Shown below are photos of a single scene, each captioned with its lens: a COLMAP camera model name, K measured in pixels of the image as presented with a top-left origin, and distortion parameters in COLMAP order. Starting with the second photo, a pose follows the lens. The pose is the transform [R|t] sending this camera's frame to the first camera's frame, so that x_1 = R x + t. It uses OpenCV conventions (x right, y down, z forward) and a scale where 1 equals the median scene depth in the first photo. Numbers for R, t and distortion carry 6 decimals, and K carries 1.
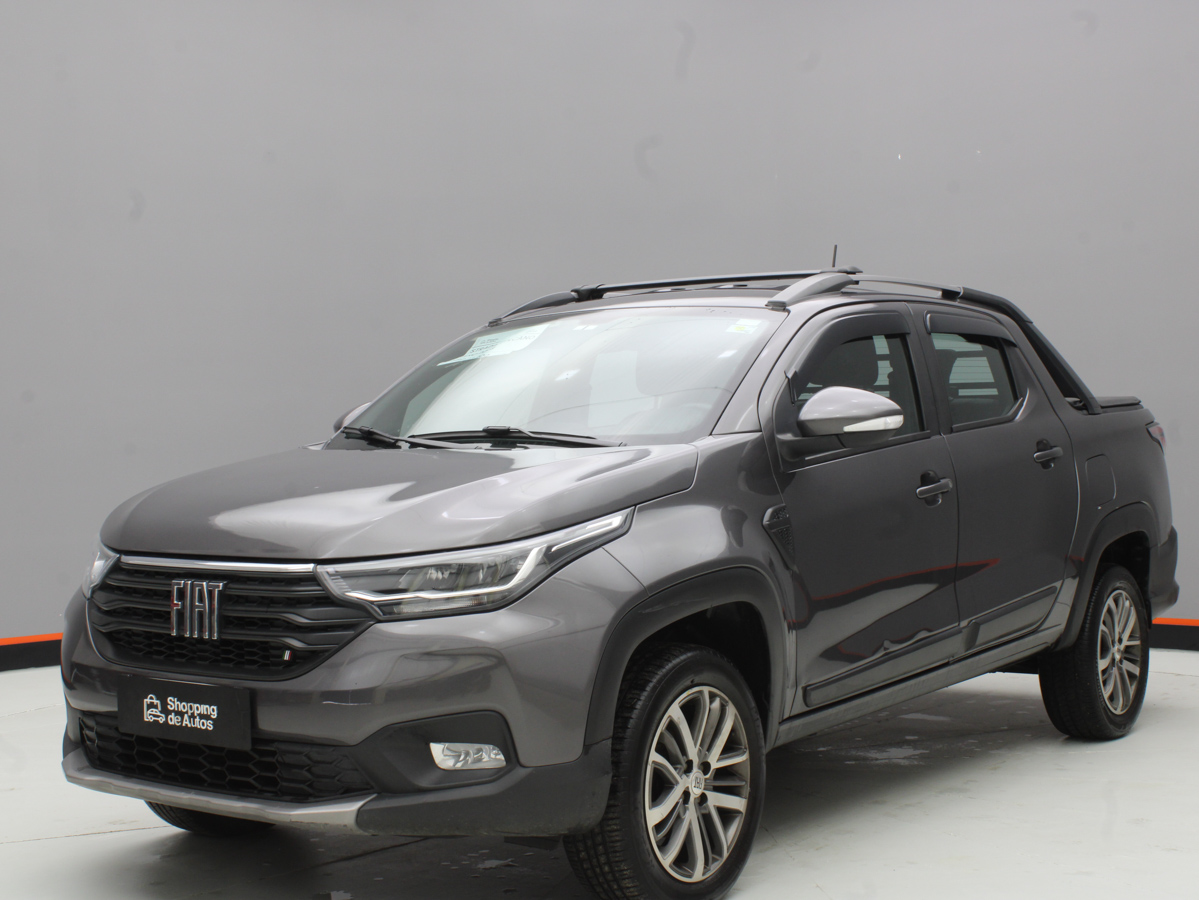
lens RADIAL K [[1590.5, 0, 603.2], [0, 1590.5, 451.1], [0, 0, 1]] dist [-0.026015, 0.000000]
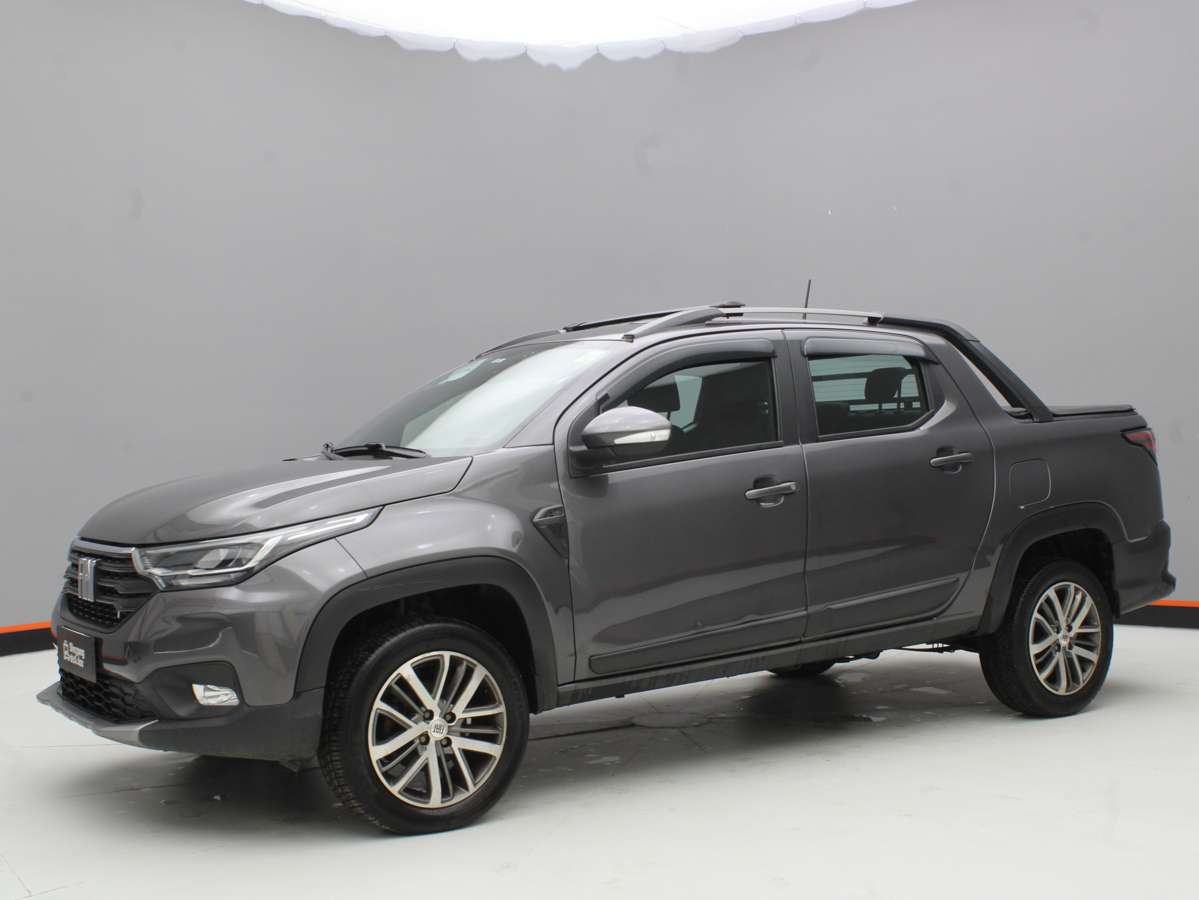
lens RADIAL K [[1321.3, 0, 593.9], [0, 1321.3, 444.8], [0, 0, 1]] dist [-0.066377, 0.000000]
pose [[0.946839, -0.011558, -0.321500, 0.520419], [0.009100, 0.999917, -0.009146, -0.003056], [0.321579, 0.005735, 0.946865, 0.063200]]
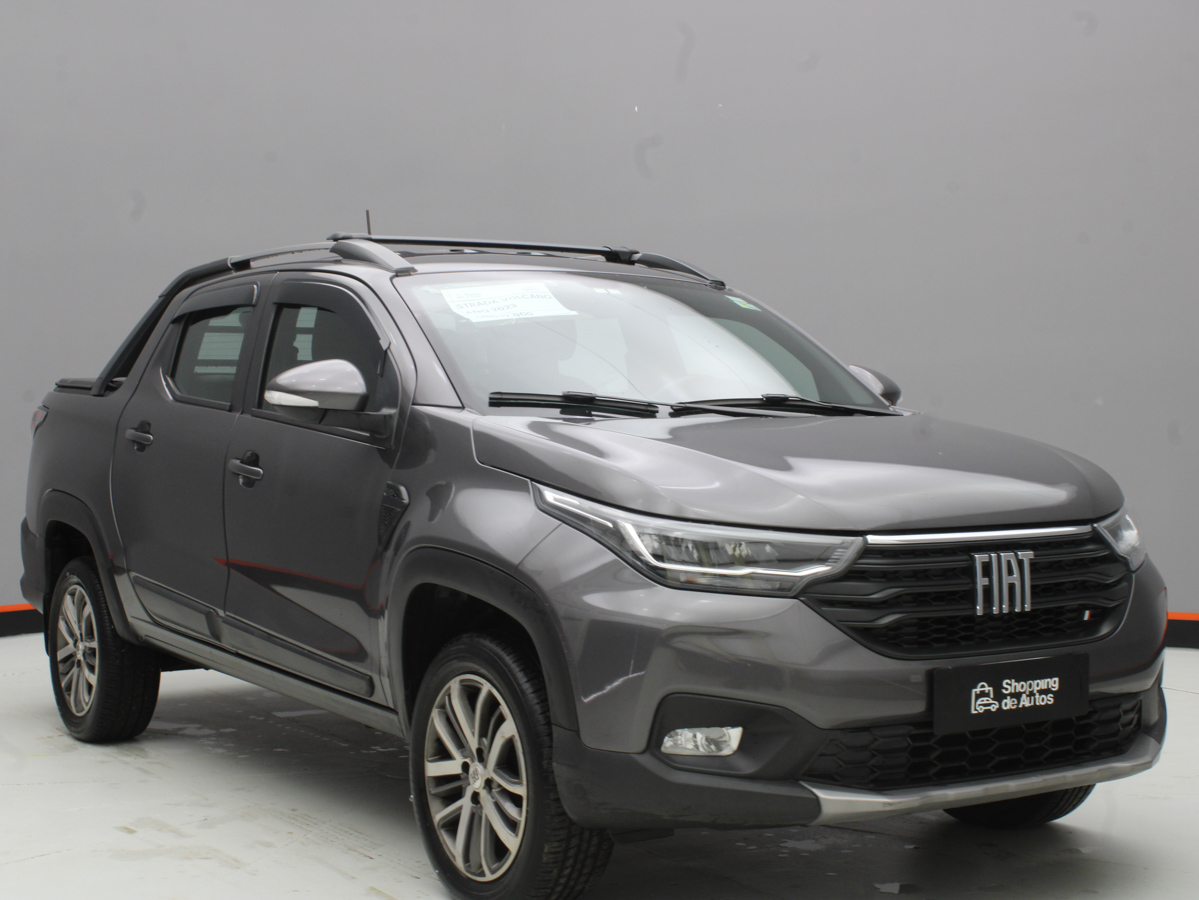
lens RADIAL K [[1701.3, 0, 596.9], [0, 1701.3, 450.0], [0, 0, 1]] dist [-0.000801, 0.000000]
pose [[0.388839, -0.002399, 0.921303, -1.248897], [0.002485, 0.999996, 0.001555, 0.019465], [-0.921302, 0.001685, 0.388844, 0.819332]]
